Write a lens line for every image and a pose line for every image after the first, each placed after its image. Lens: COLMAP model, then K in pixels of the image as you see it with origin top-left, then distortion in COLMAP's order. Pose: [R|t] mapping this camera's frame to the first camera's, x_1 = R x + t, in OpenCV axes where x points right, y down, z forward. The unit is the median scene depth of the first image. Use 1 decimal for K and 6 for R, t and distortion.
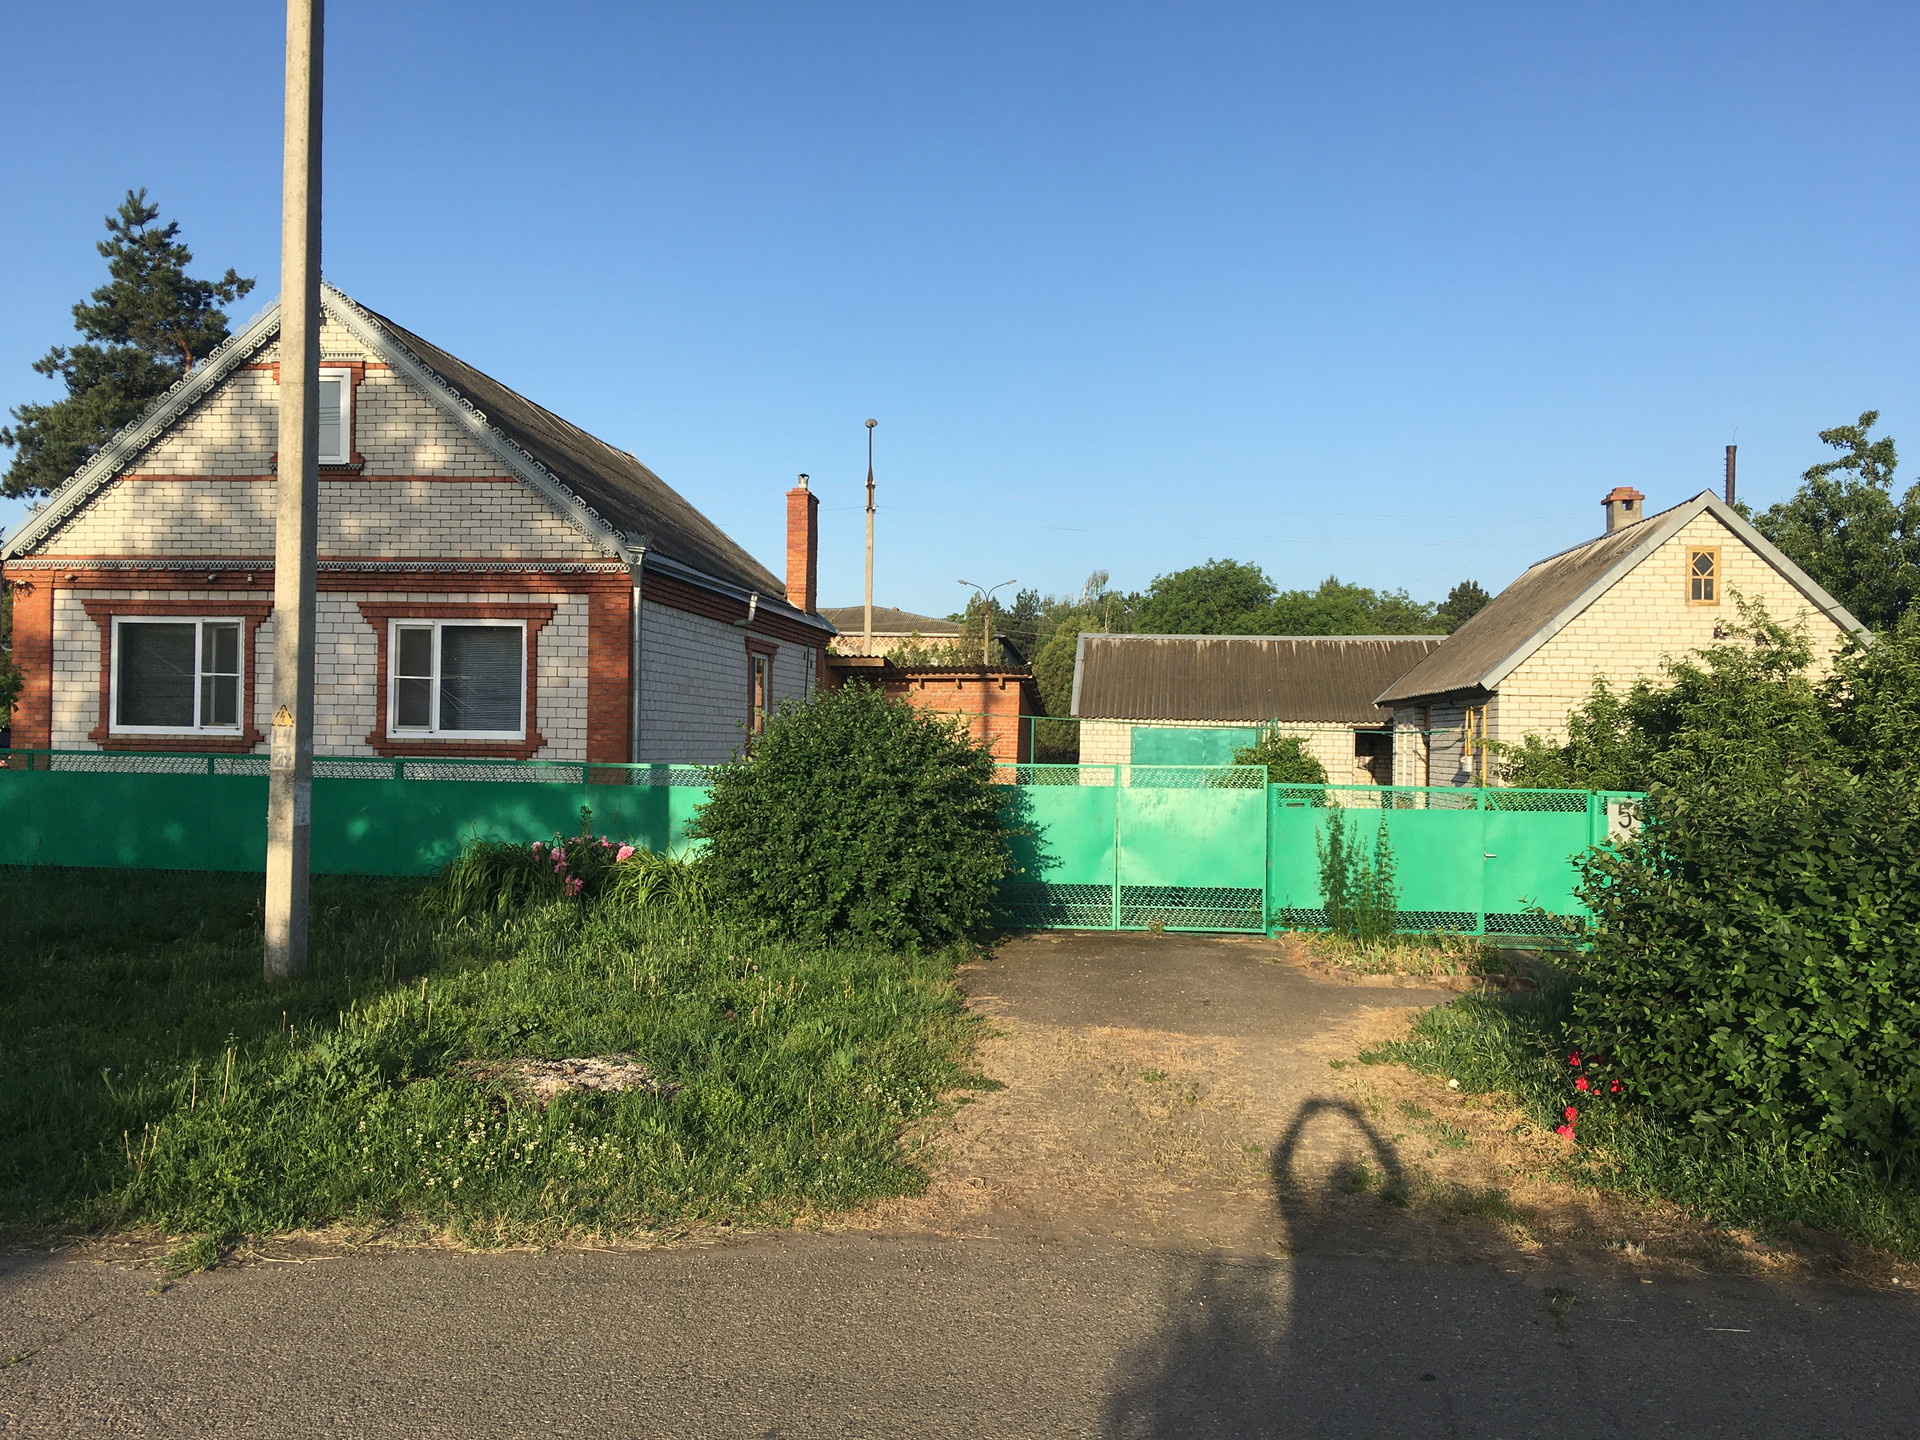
lens RADIAL K [[1615.7, 0, 960.0], [0, 1615.7, 720.0], [0, 0, 1]] dist [0.112240, -0.168059]
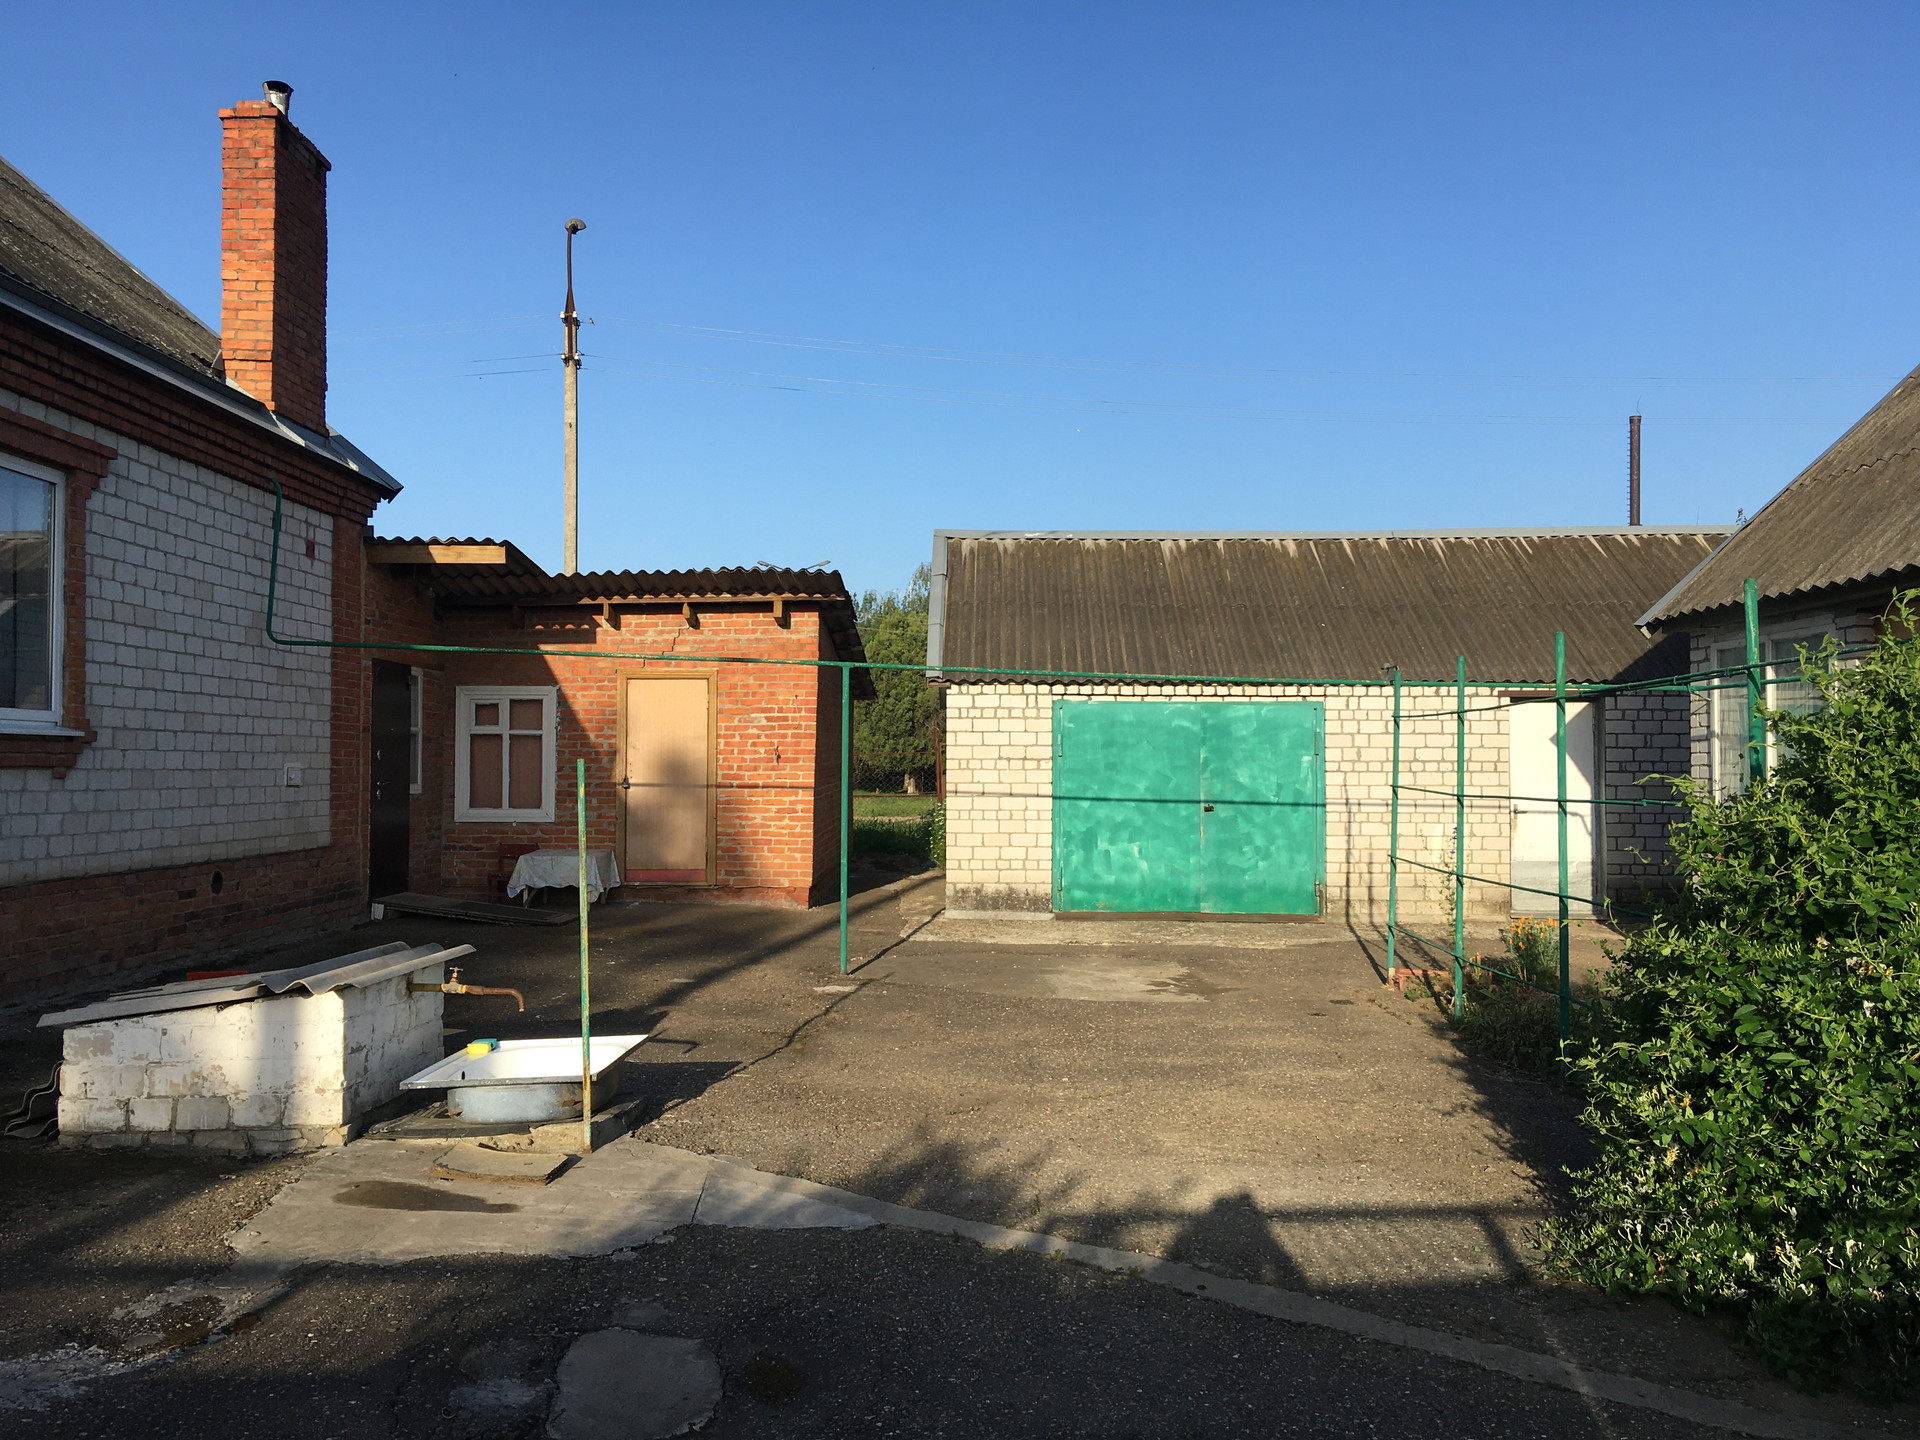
lens RADIAL K [[1615.7, 0, 960.0], [0, 1615.7, 720.0], [0, 0, 1]] dist [0.112240, -0.168059]
pose [[0.993997, -0.011516, 0.108798, 0.041916], [0.013155, 0.999810, -0.014355, 0.026776], [-0.108612, 0.015700, 0.993960, 0.844026]]
